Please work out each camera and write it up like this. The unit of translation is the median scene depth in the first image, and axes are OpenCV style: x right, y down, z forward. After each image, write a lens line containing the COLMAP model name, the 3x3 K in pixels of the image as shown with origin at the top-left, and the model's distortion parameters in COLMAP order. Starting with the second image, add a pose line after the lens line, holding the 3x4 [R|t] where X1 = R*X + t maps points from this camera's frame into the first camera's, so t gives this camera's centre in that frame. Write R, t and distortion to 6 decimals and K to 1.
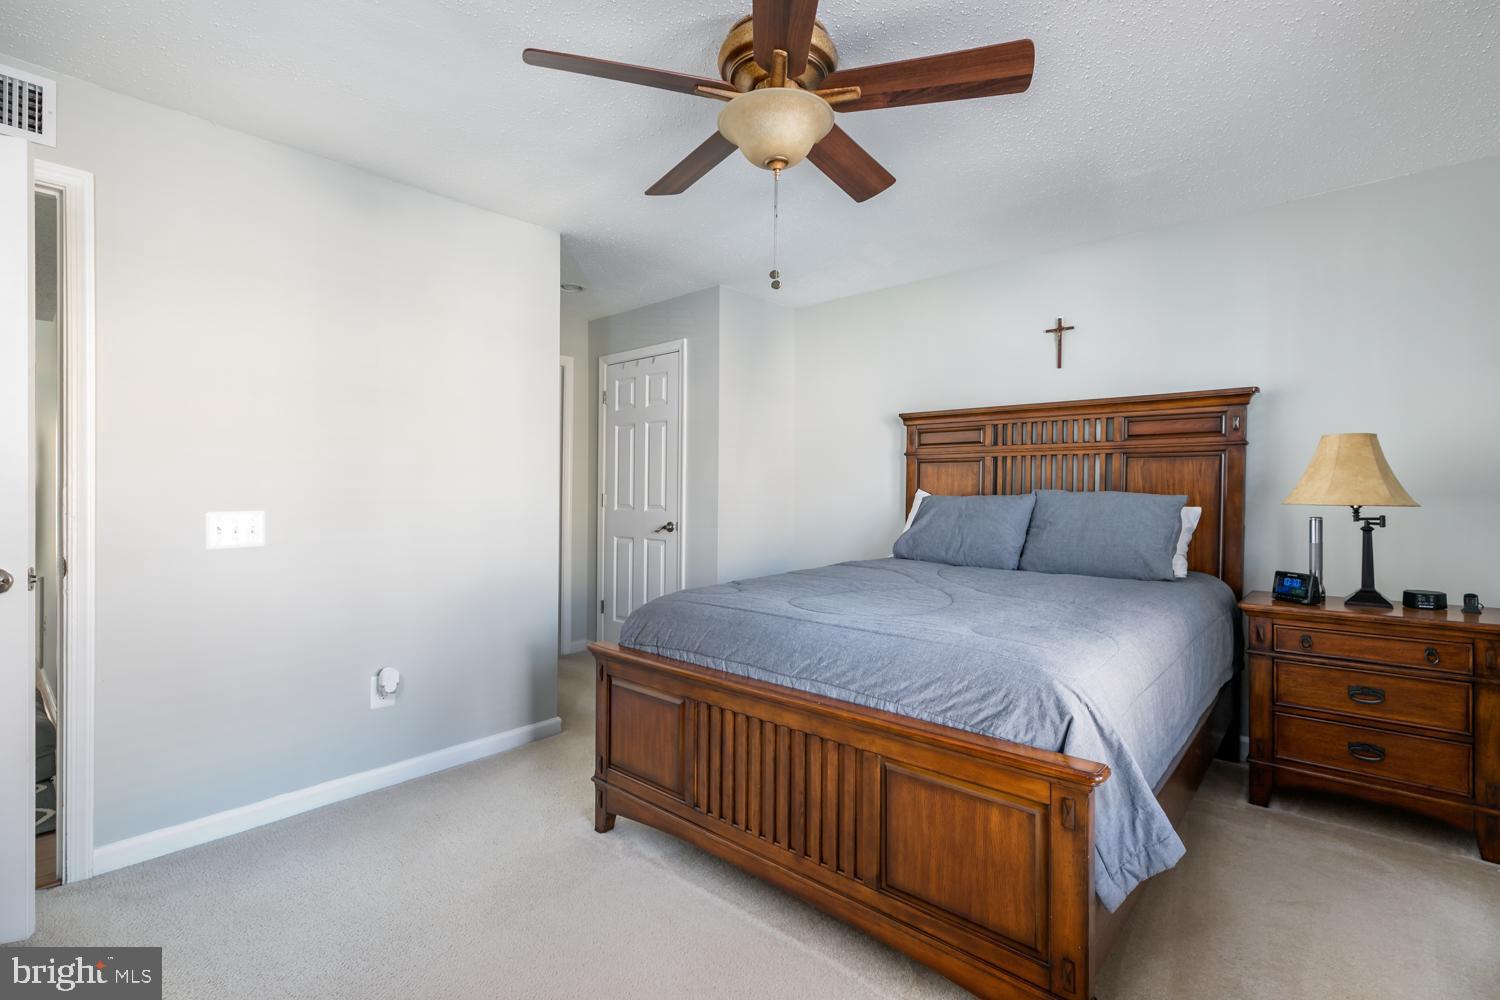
lens RADIAL K [[672.1, 0, 750.0], [0, 672.1, 500.0], [0, 0, 1]] dist [-0.034801, 0.000033]
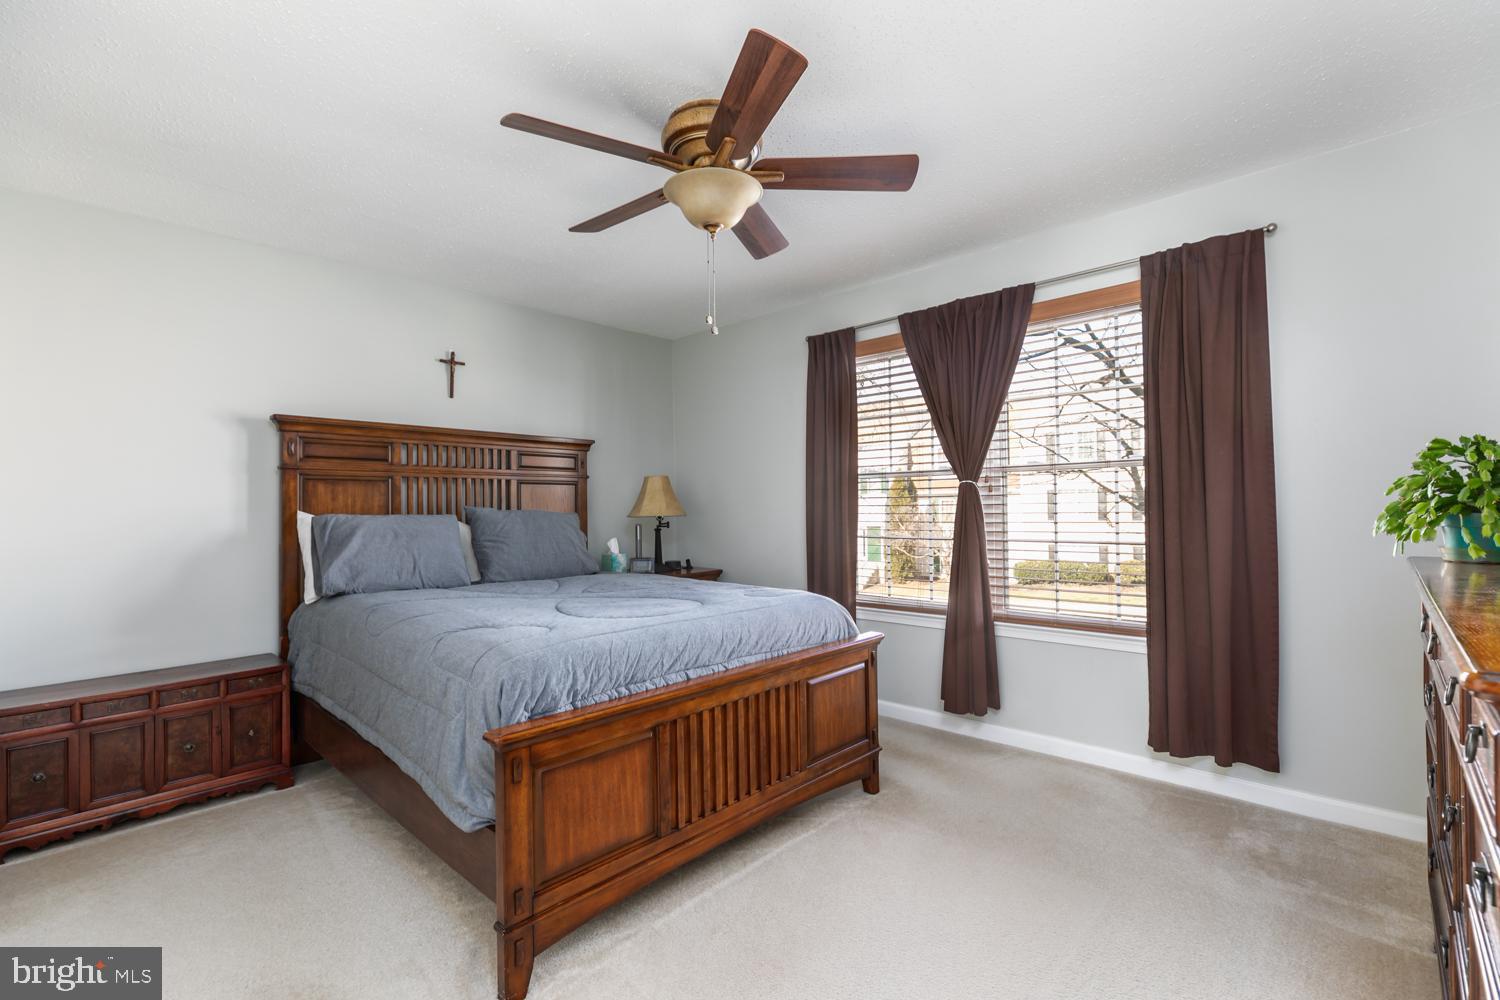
lens RADIAL K [[672.1, 0, 750.0], [0, 672.1, 500.0], [0, 0, 1]] dist [-0.034801, 0.000033]
pose [[0.016242, 0.011250, 0.999805, -1.083133], [0.024549, 0.999631, -0.011647, -0.010135], [-0.999567, 0.024733, 0.015960, 0.878863]]
